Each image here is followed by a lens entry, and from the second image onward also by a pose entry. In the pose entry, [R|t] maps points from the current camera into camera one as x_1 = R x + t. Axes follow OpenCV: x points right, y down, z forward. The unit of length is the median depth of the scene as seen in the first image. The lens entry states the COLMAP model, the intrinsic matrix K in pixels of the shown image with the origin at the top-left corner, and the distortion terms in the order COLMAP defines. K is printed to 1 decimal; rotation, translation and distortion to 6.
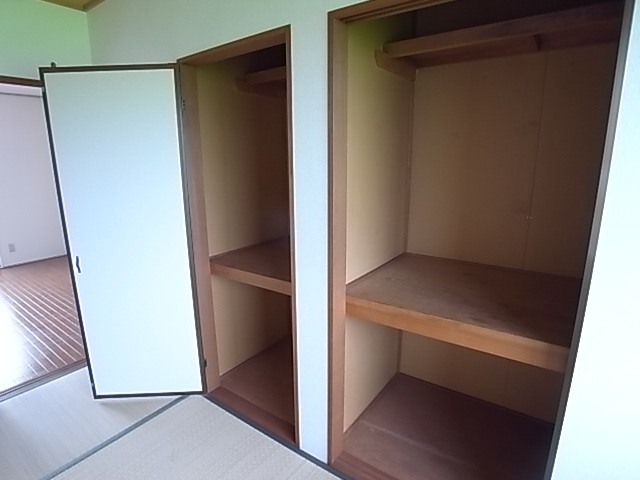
lens RADIAL K [[350.8, 0, 315.3], [0, 350.8, 240.9], [0, 0, 1]] dist [-0.069686, 0.018051]
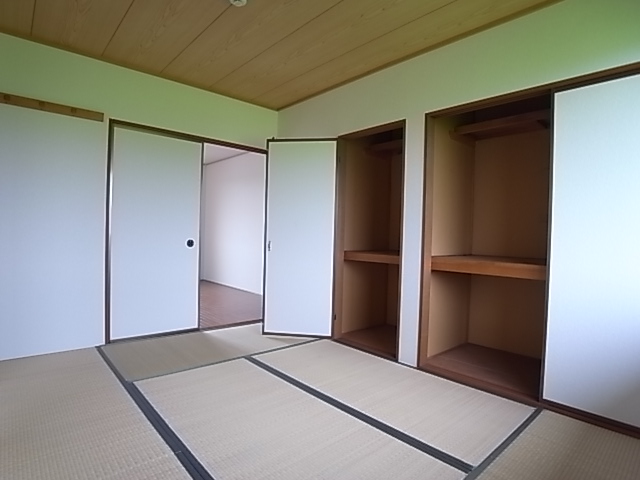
lens RADIAL K [[350.8, 0, 323.2], [0, 350.8, 237.6], [0, 0, 1]] dist [-0.069686, 0.018051]
pose [[0.978815, 0.039939, -0.200813, -0.086122], [-0.082909, 0.974097, -0.210383, 0.410850], [0.187209, 0.222575, 0.956772, -0.706706]]
